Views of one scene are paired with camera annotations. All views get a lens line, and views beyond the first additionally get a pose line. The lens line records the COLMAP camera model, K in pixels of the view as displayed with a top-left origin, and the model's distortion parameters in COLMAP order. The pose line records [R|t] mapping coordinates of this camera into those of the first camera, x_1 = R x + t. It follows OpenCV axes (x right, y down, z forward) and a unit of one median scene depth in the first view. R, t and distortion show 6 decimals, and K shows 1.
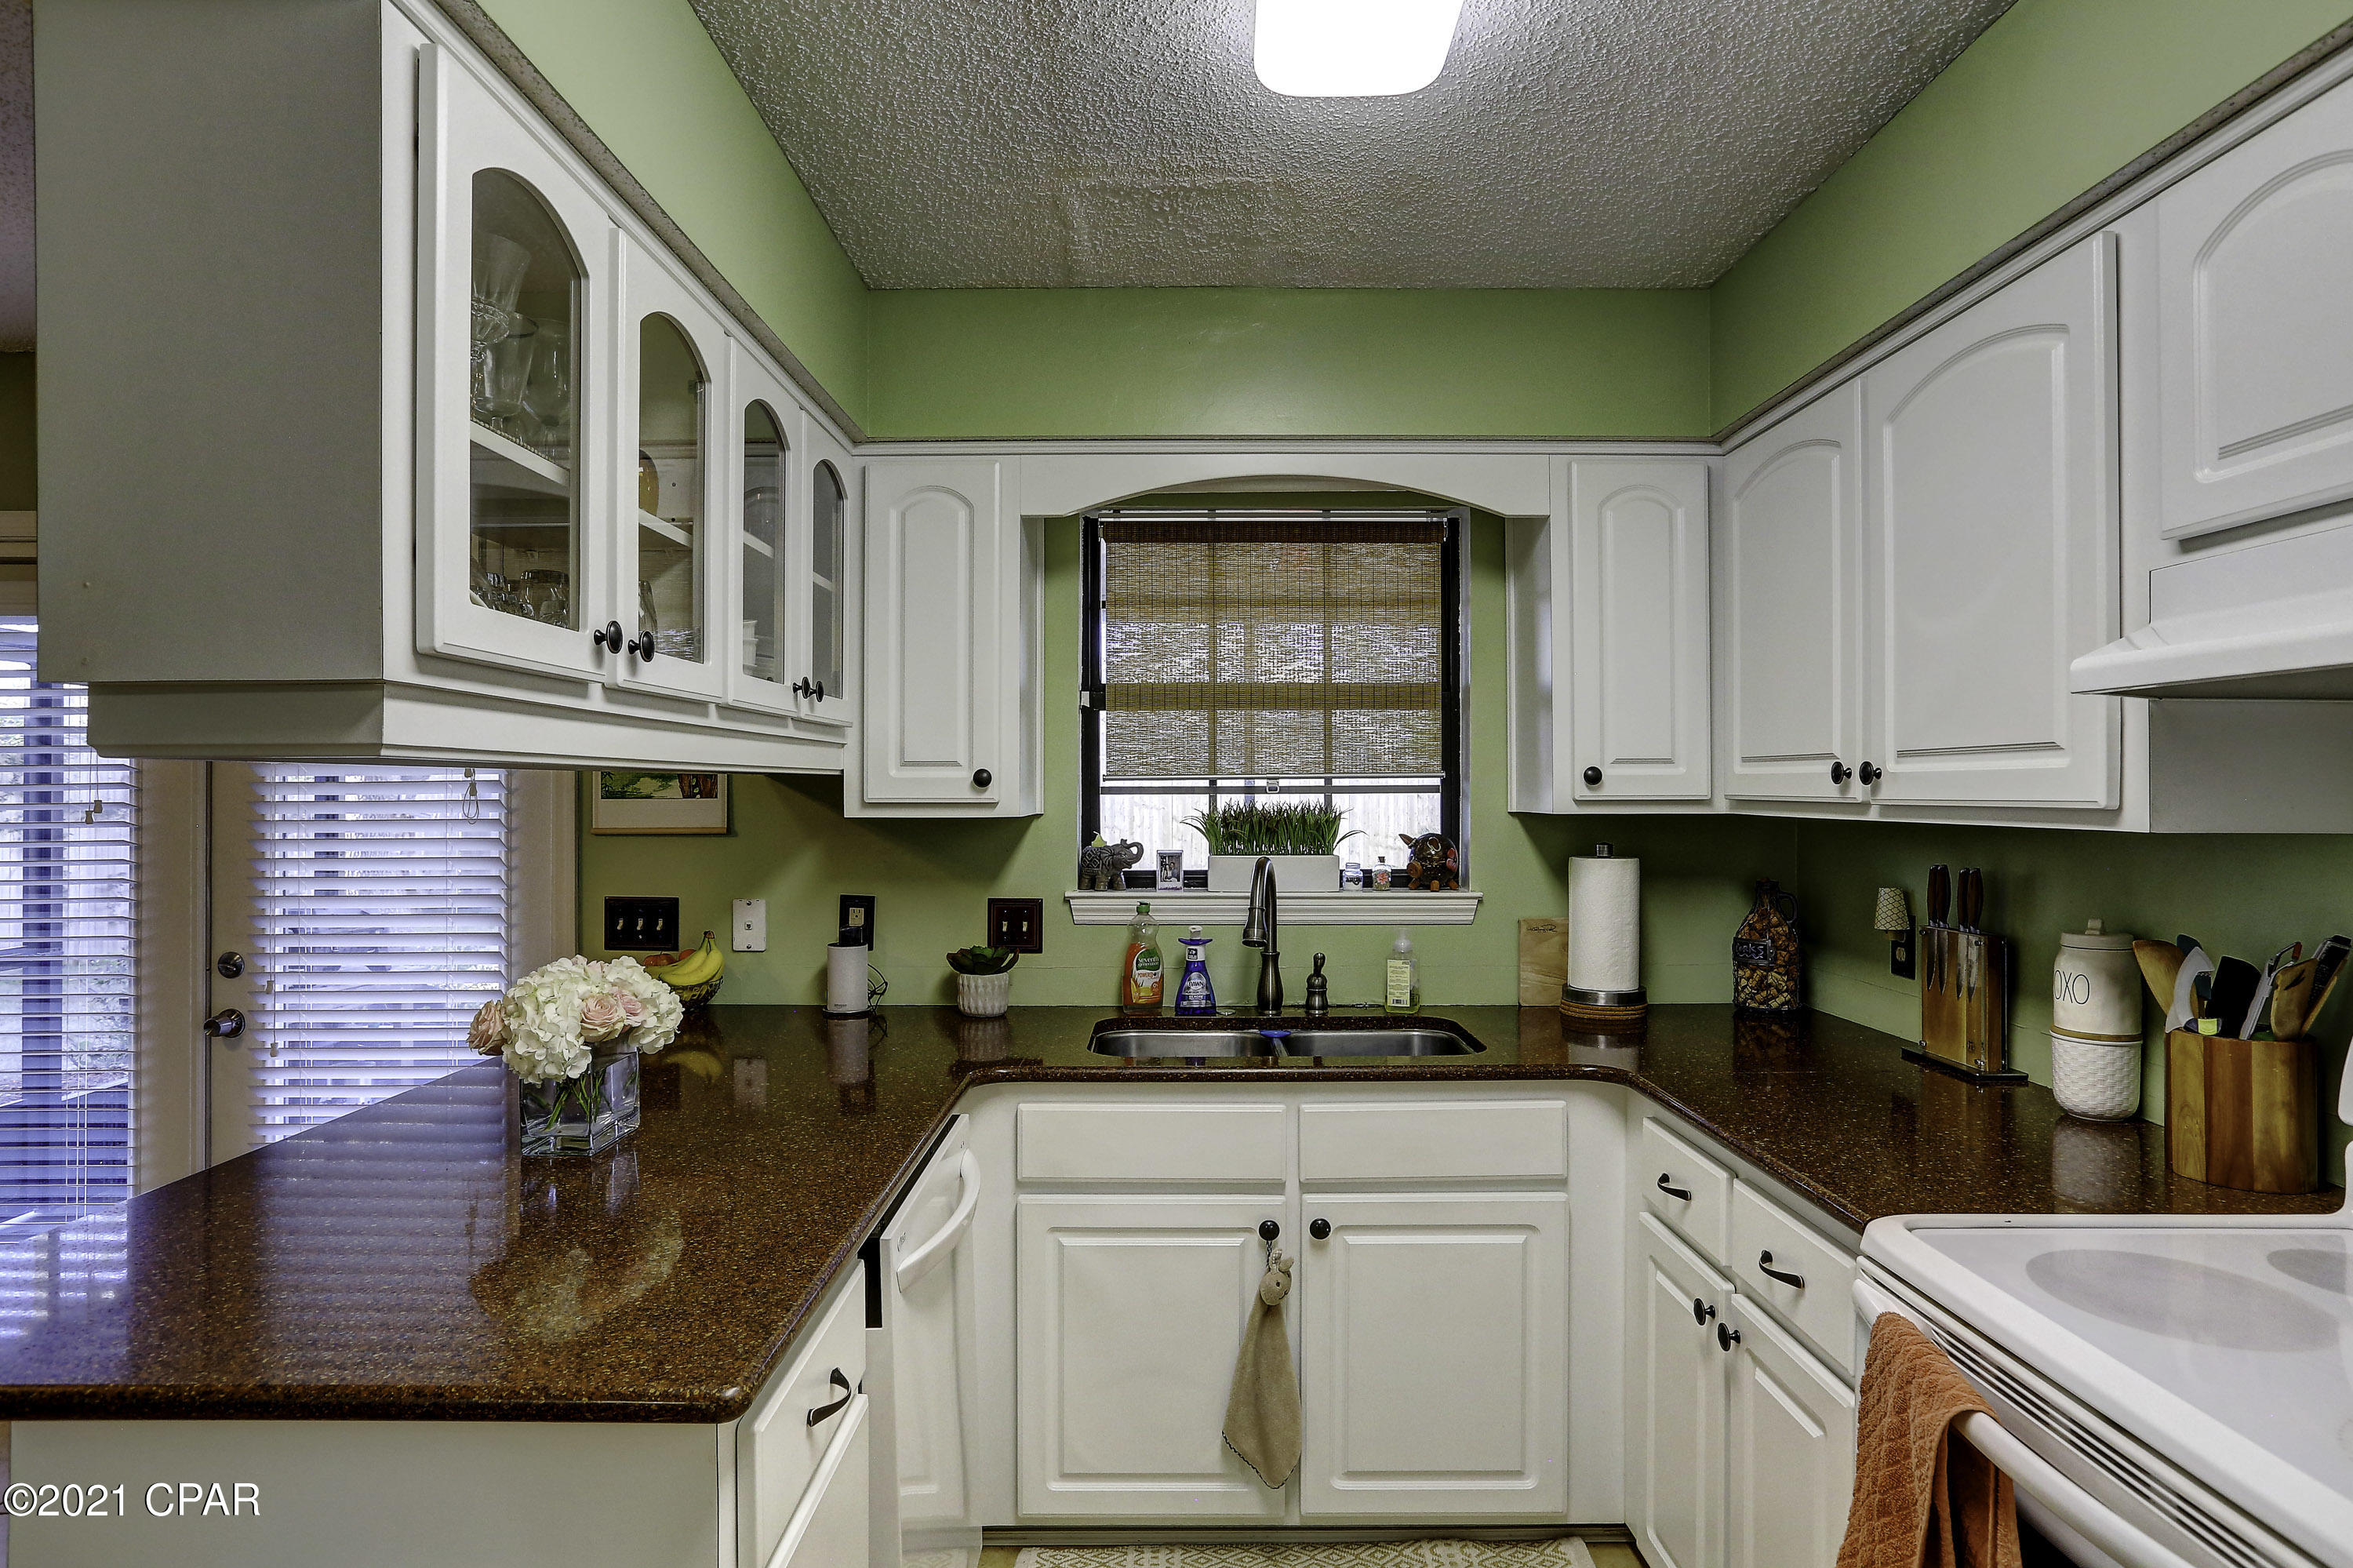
lens RADIAL K [[1251.9, 0, 1183.7], [0, 1251.9, 790.6], [0, 0, 1]] dist [-0.033108, 0.012697]
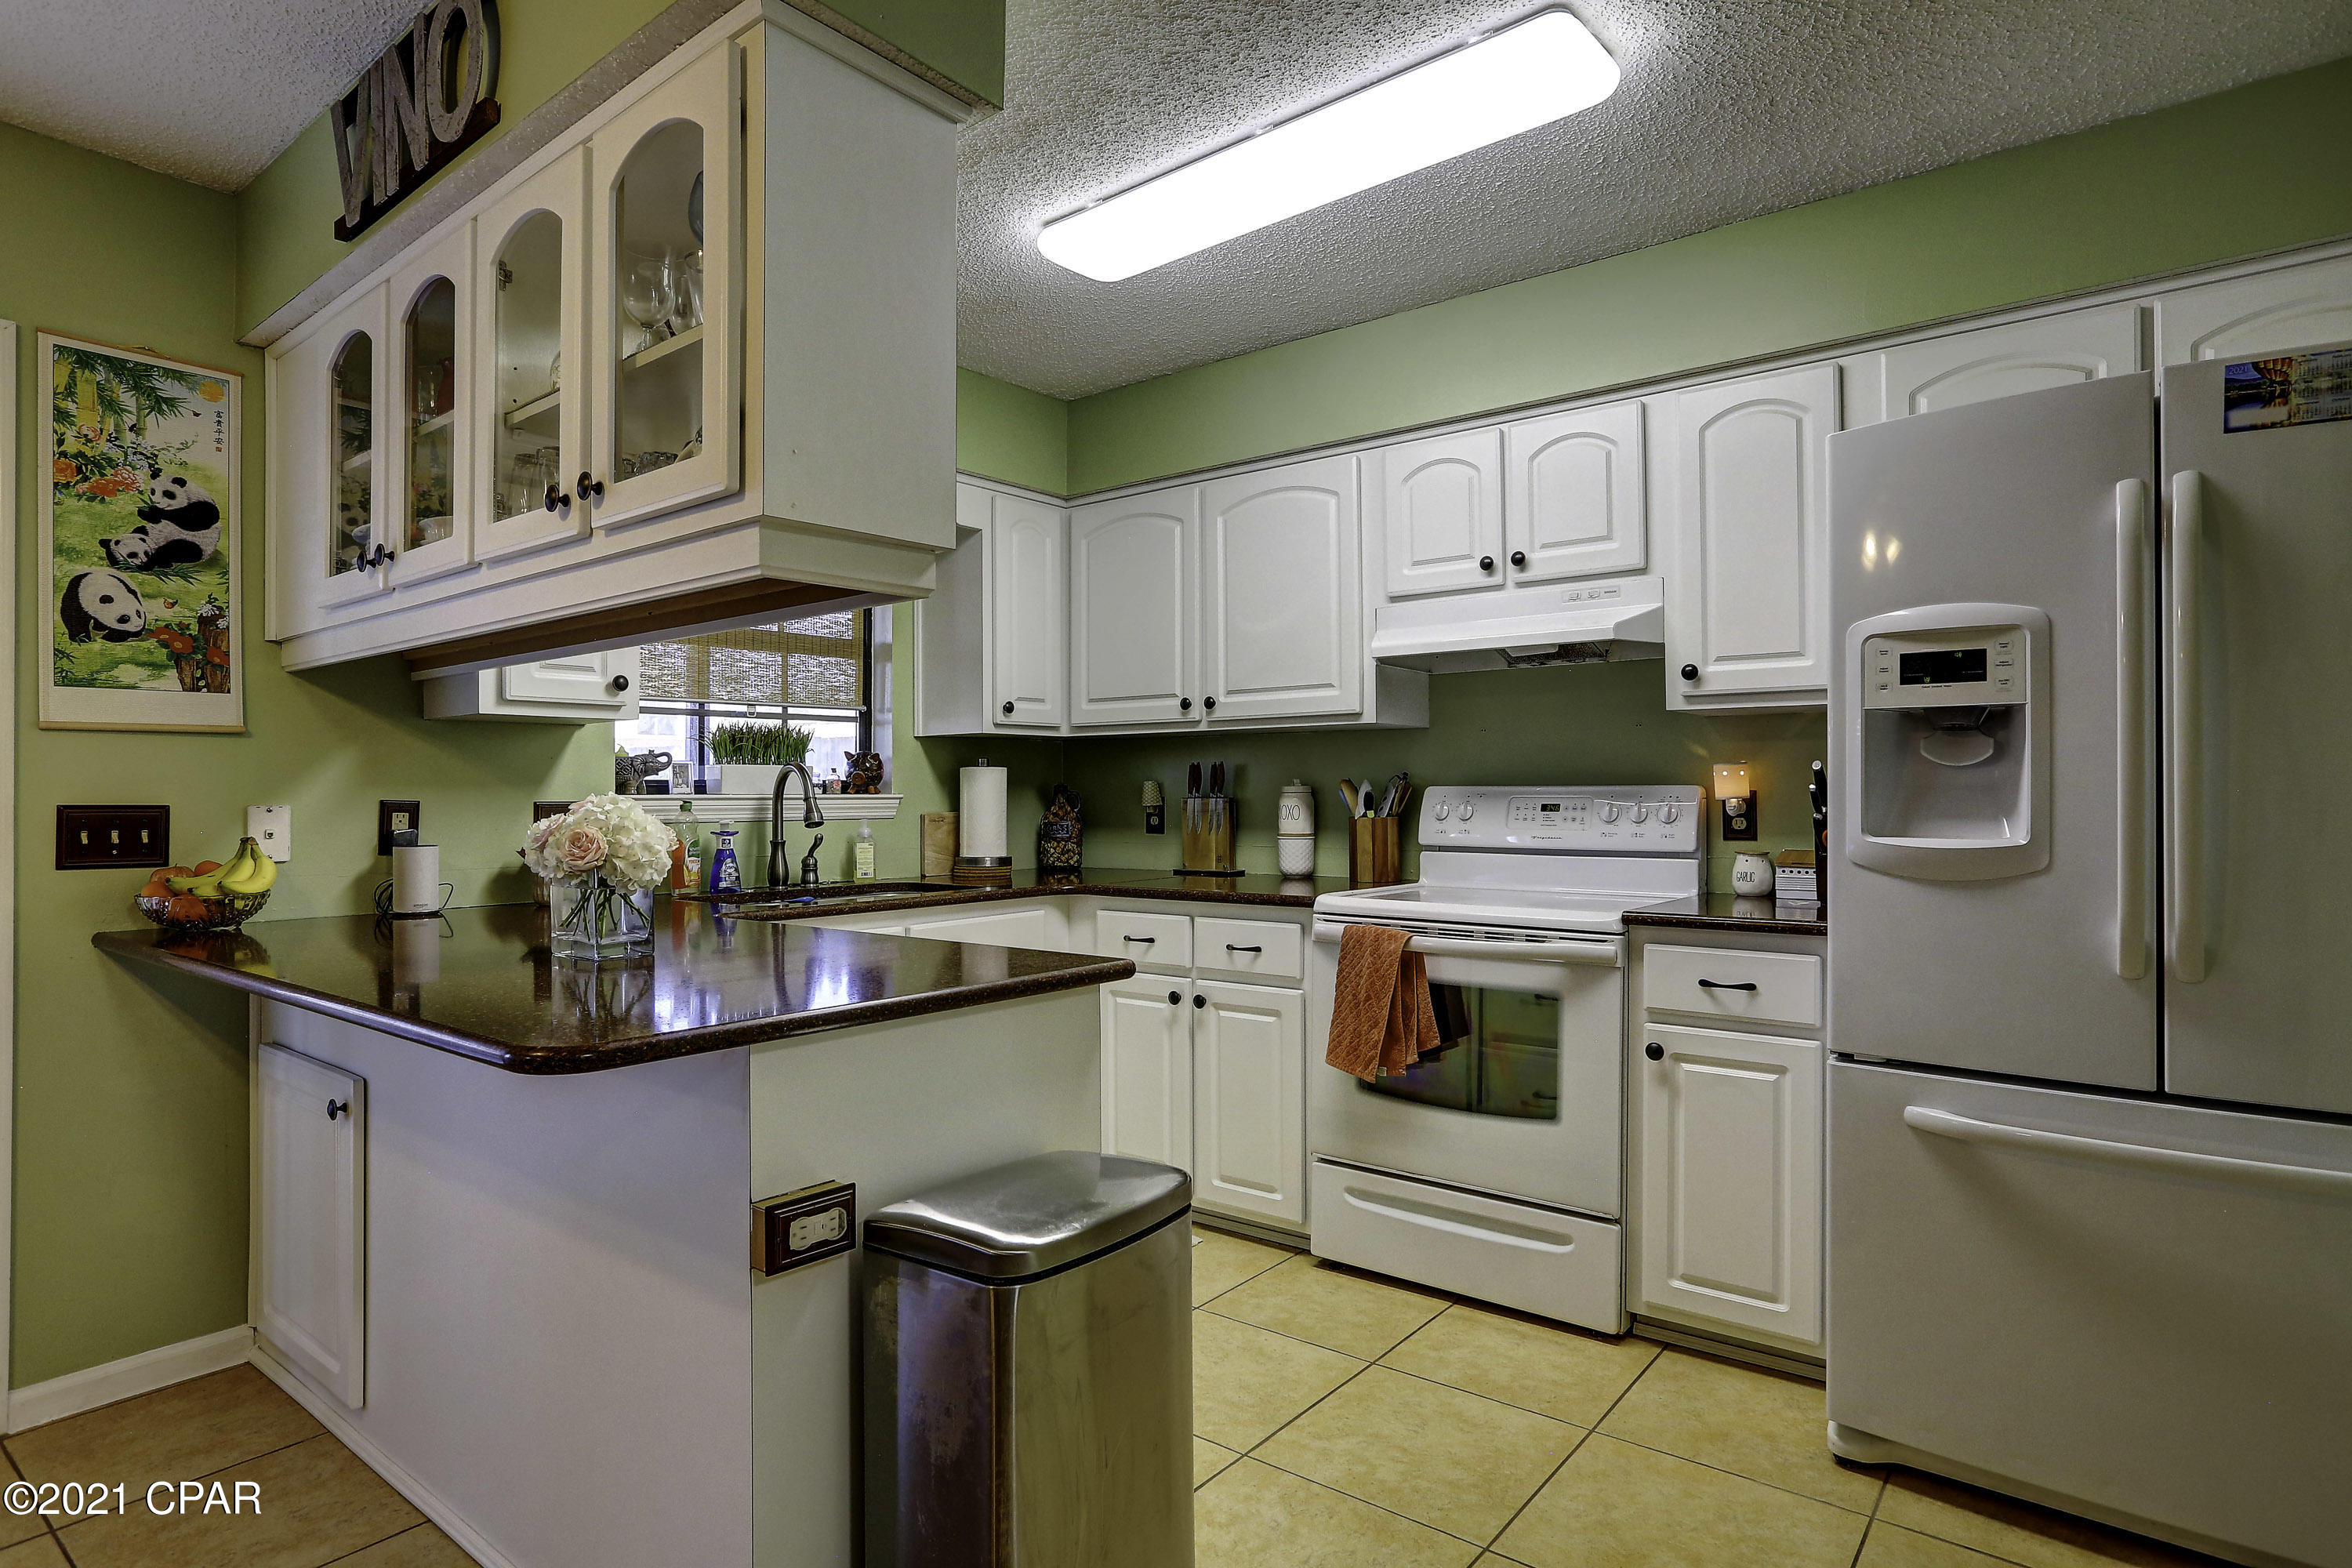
lens RADIAL K [[1251.3, 0, 1163.7], [0, 1251.3, 785.7], [0, 0, 1]] dist [-0.033108, 0.012697]
pose [[0.635504, 0.001281, 0.772096, -0.649728], [0.005643, 0.999964, -0.006303, 0.084258], [-0.772077, 0.008363, 0.635474, -0.089662]]
